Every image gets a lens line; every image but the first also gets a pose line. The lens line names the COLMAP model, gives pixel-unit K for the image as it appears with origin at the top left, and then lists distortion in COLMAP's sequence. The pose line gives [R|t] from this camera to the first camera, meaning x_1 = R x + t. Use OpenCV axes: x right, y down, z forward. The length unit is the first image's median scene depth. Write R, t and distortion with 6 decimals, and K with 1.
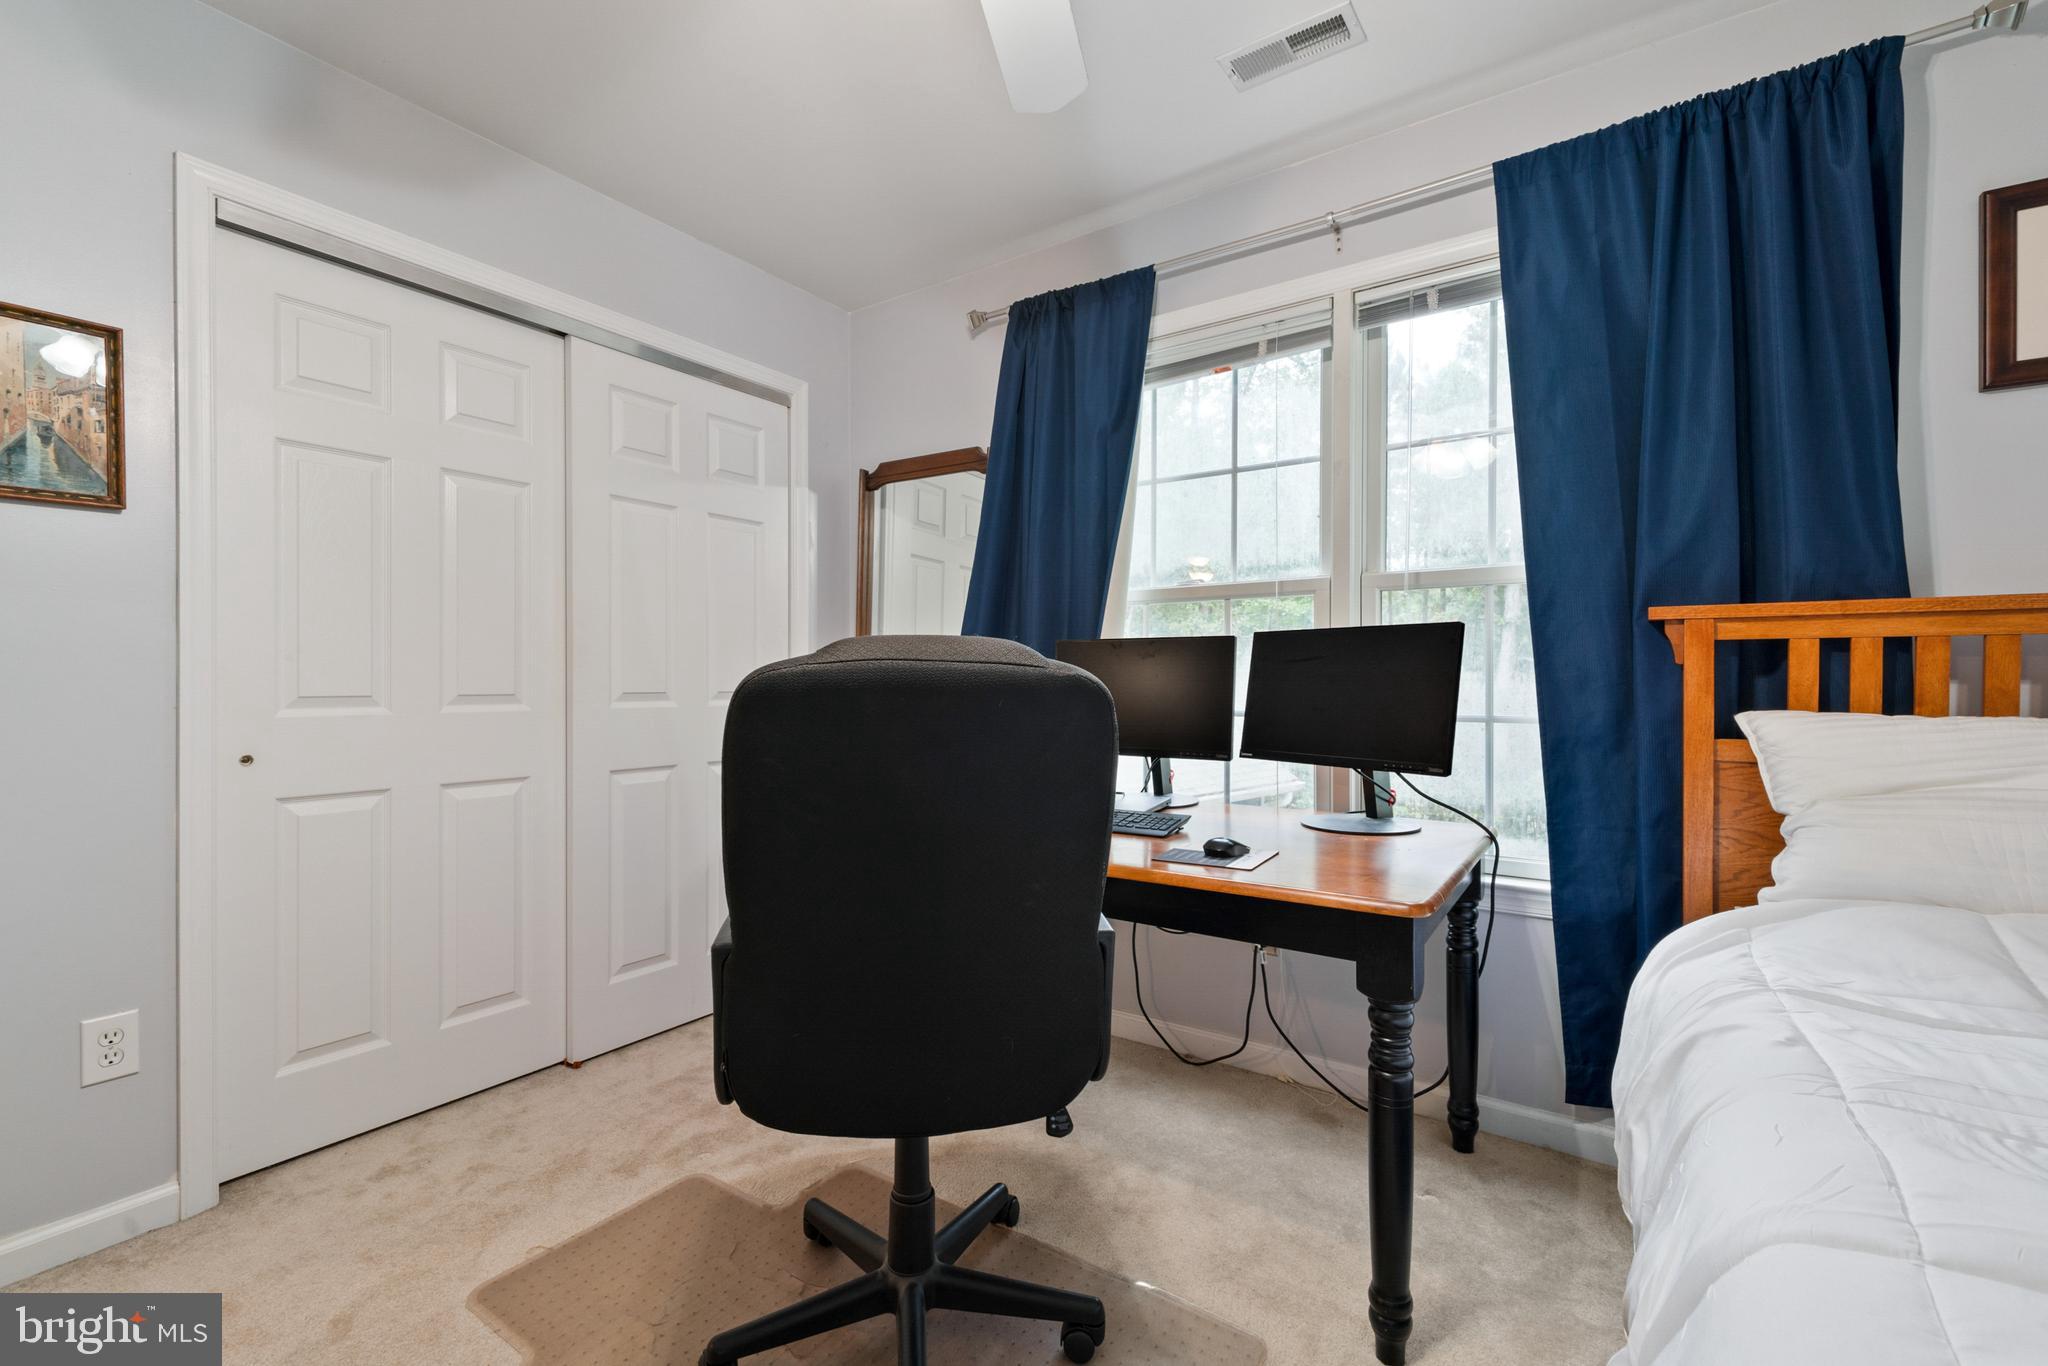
lens RADIAL K [[901.7, 0, 1032.3], [0, 901.7, 681.7], [0, 0, 1]] dist [-0.000281, -0.000326]
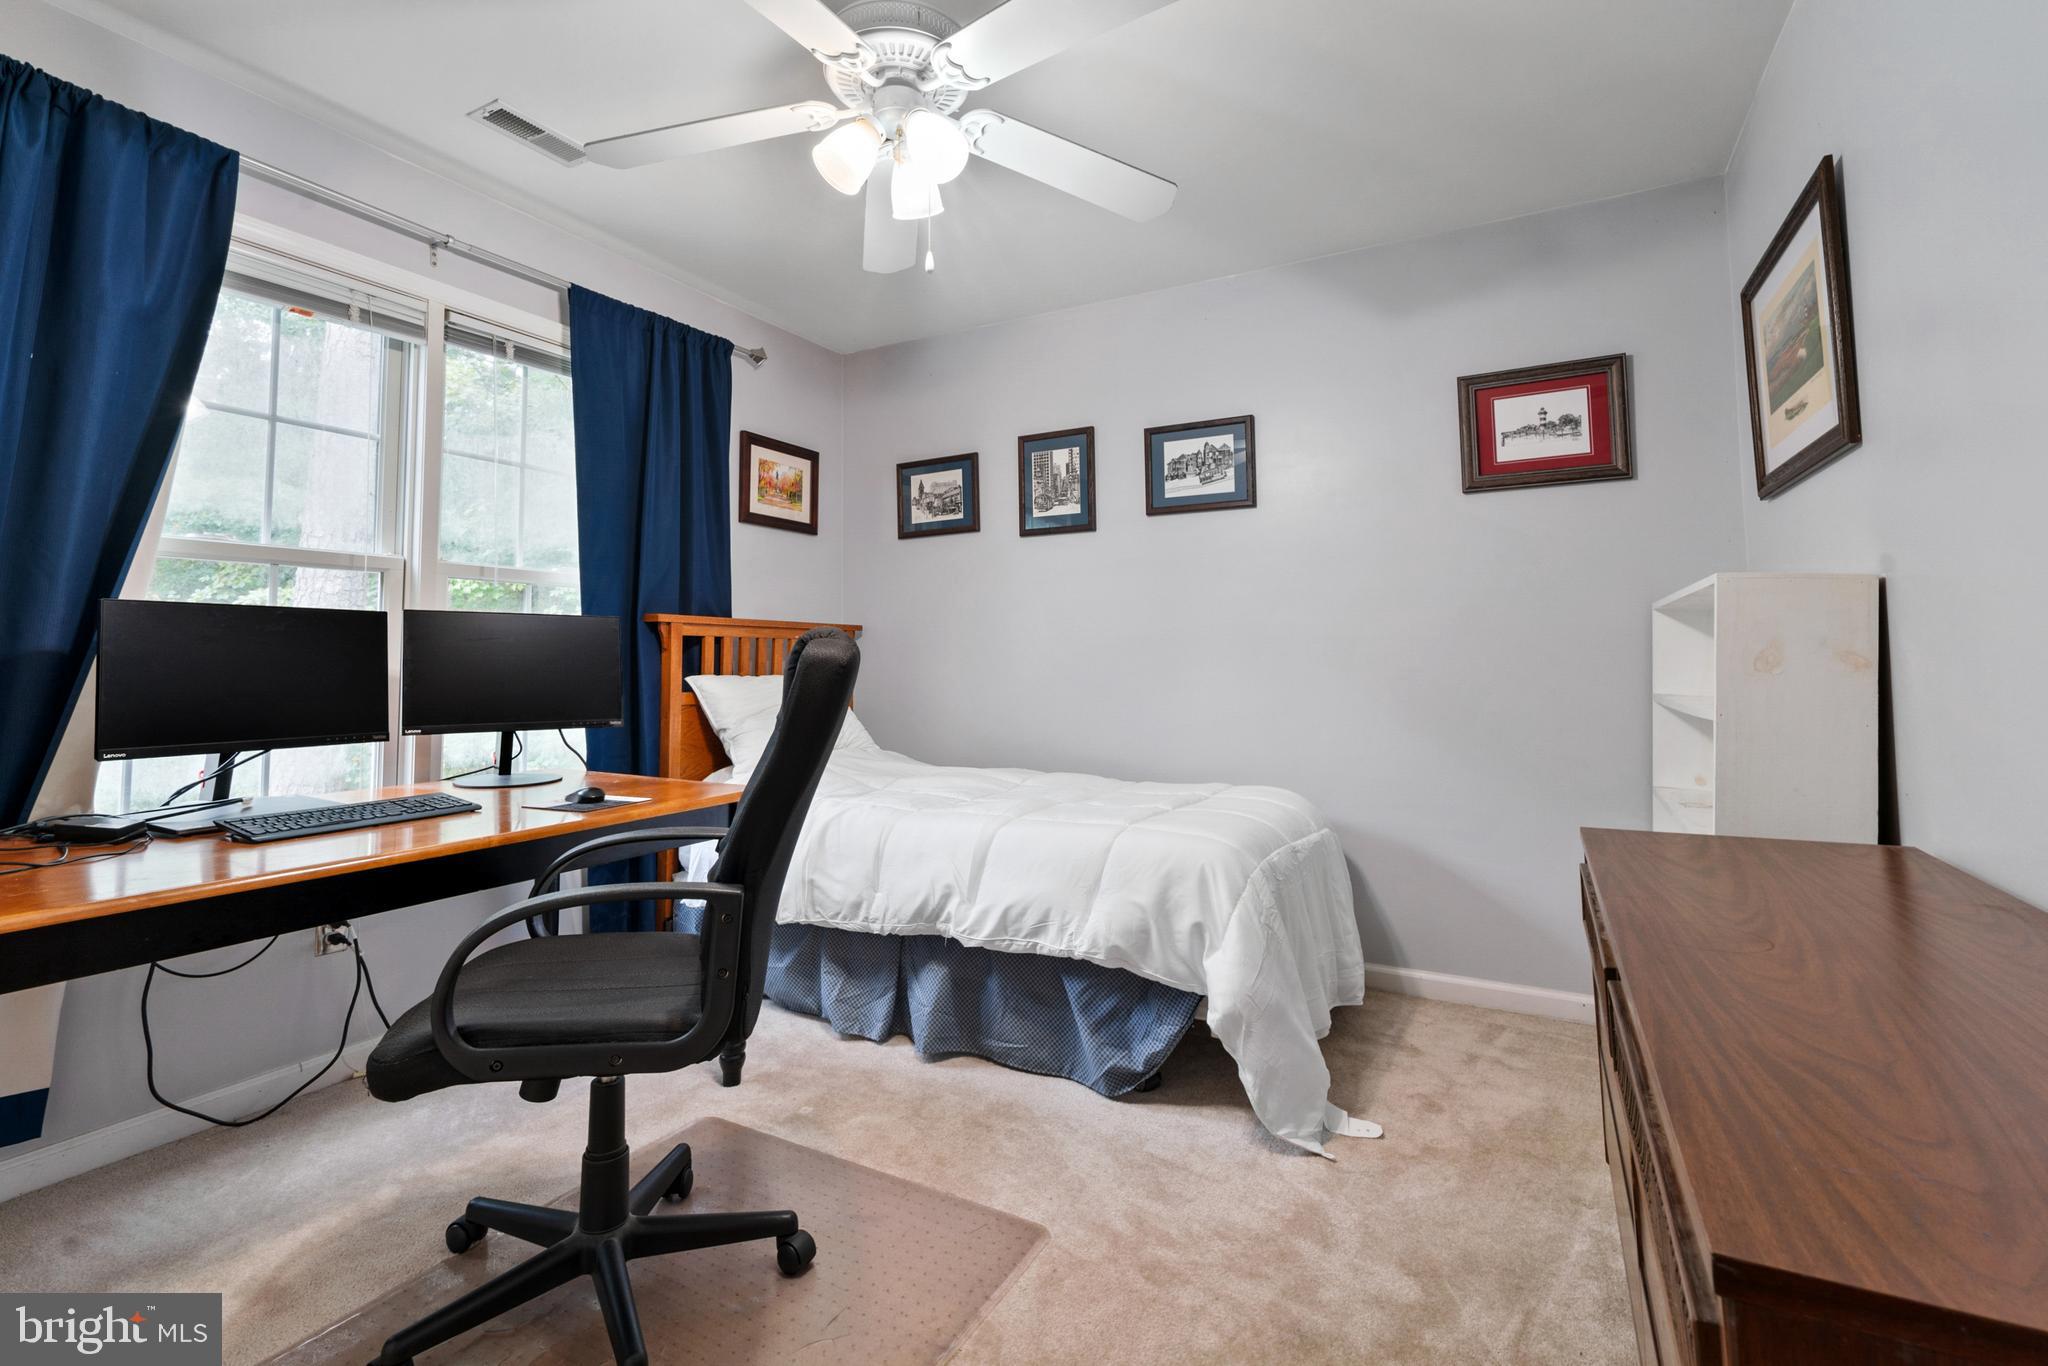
lens RADIAL K [[907.2, 0, 1026.7], [0, 907.2, 656.3], [0, 0, 1]] dist [0.000097, -0.000041]
pose [[-0.119620, 0.004617, 0.992809, -1.046787], [0.003757, 0.999984, -0.004198, 0.004110], [-0.992813, 0.003227, -0.119635, 0.533523]]
